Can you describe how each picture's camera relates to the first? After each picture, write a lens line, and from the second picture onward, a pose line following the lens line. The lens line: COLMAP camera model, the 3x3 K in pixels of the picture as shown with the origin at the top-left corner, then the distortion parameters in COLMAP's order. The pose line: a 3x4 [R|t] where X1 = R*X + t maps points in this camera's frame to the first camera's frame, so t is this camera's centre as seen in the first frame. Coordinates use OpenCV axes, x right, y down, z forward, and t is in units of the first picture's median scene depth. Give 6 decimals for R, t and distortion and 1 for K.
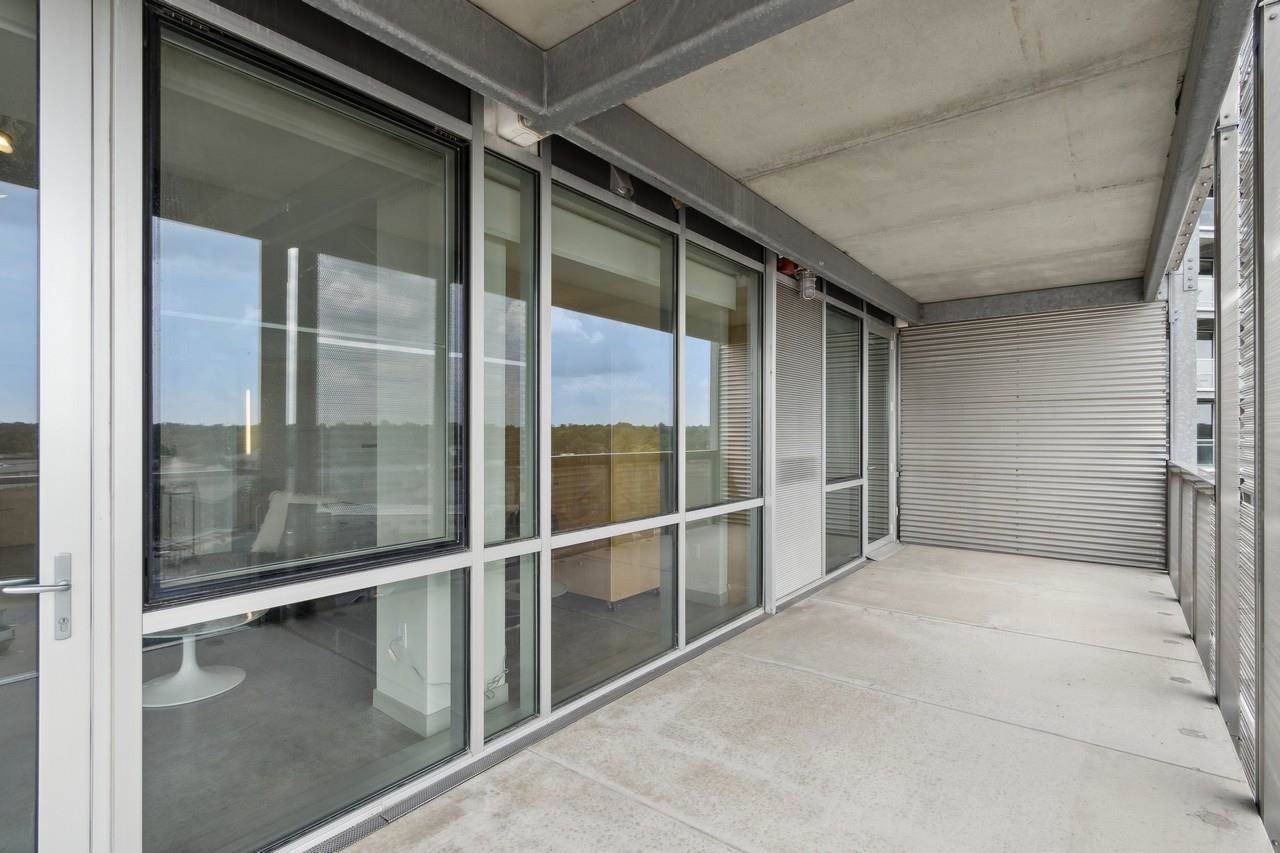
lens RADIAL K [[614.2, 0, 604.1], [0, 614.2, 428.0], [0, 0, 1]] dist [0.009441, 0.001703]
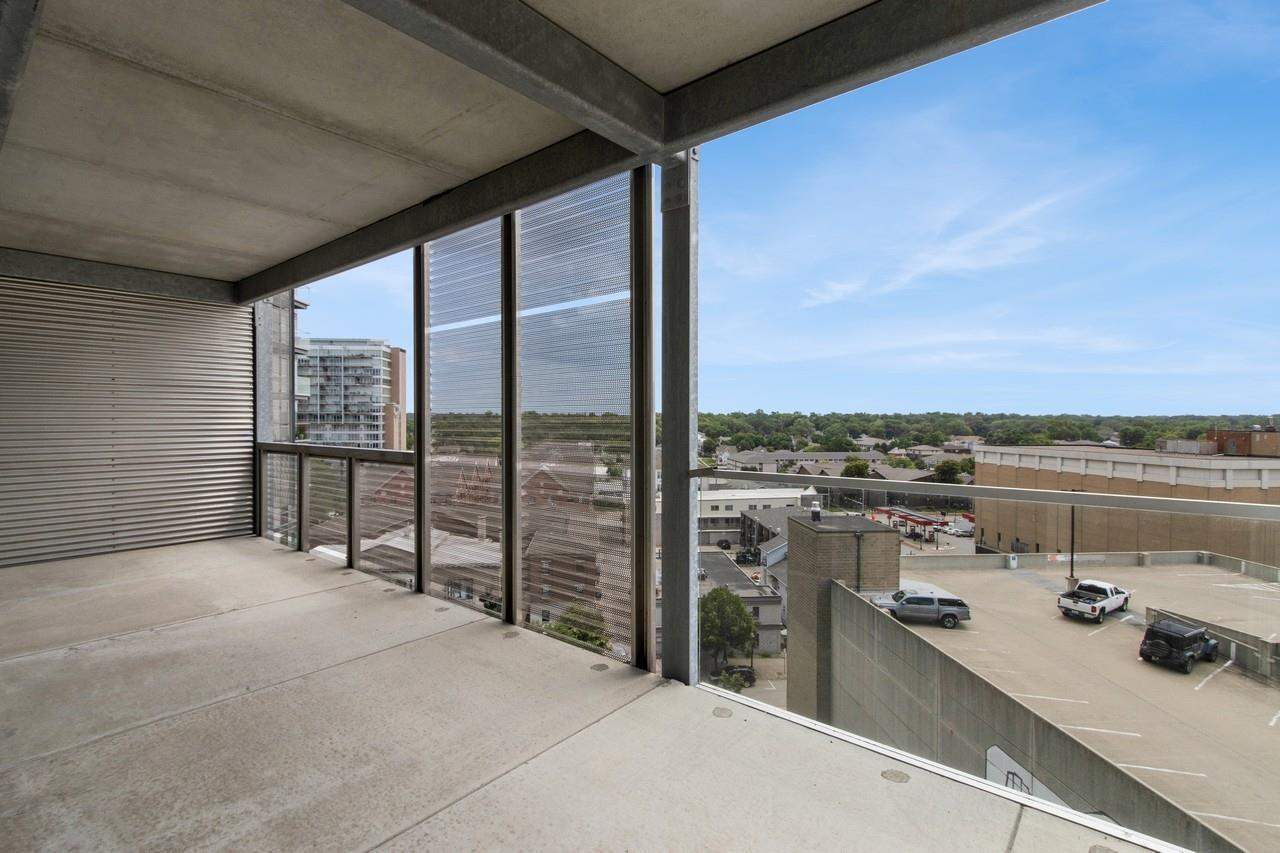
lens RADIAL K [[614.2, 0, 668.7], [0, 614.2, 430.1], [0, 0, 1]] dist [0.009441, 0.001703]
pose [[-0.017231, -0.021199, 0.999627, -0.474164], [-0.004609, 0.999766, 0.021122, 0.001478], [-0.999841, -0.004243, -0.017324, 0.354853]]
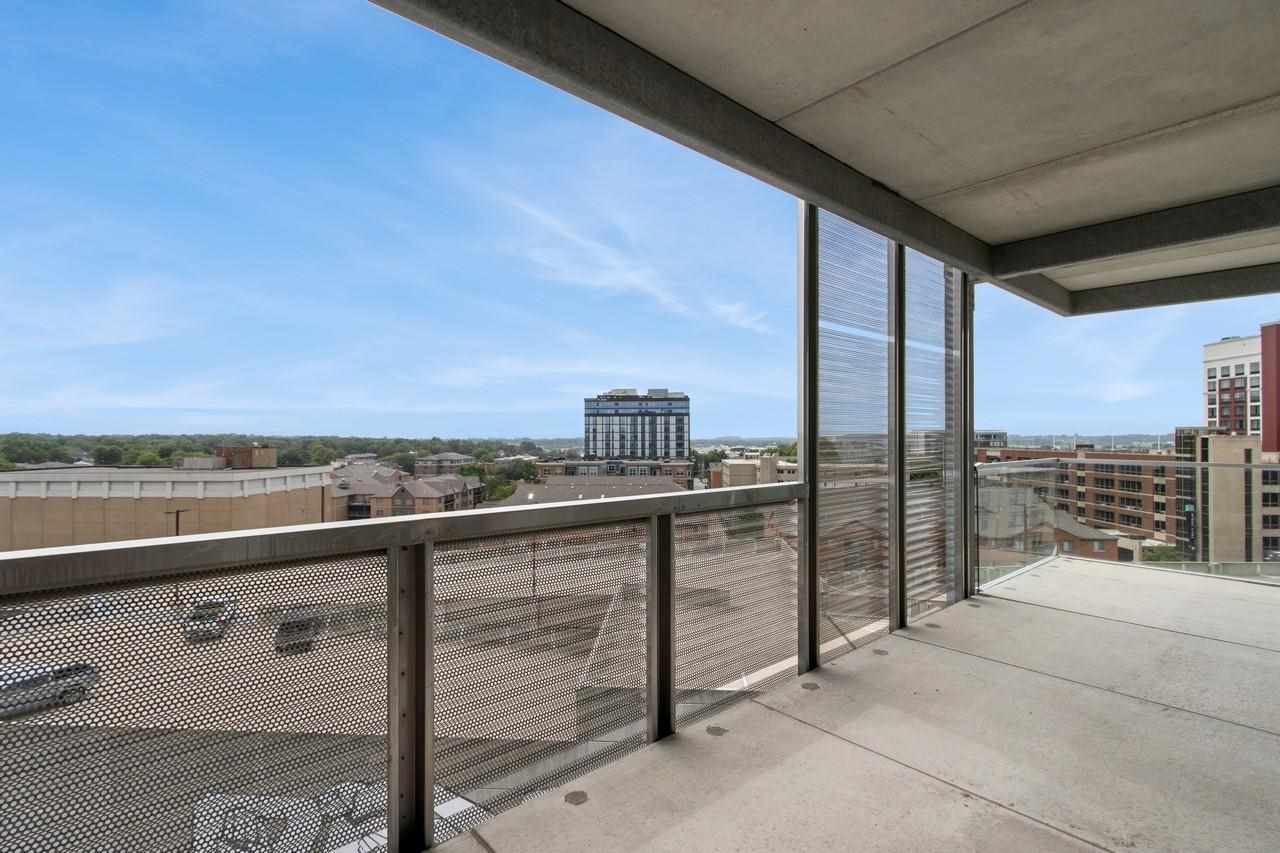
lens RADIAL K [[614.2, 0, 600.0], [0, 614.2, 437.7], [0, 0, 1]] dist [0.009441, 0.001703]
pose [[-0.986439, -0.002560, 0.164108, 1.031341], [-0.003230, 0.999988, -0.003816, 0.014298], [-0.164096, -0.004294, -0.986435, 1.901897]]
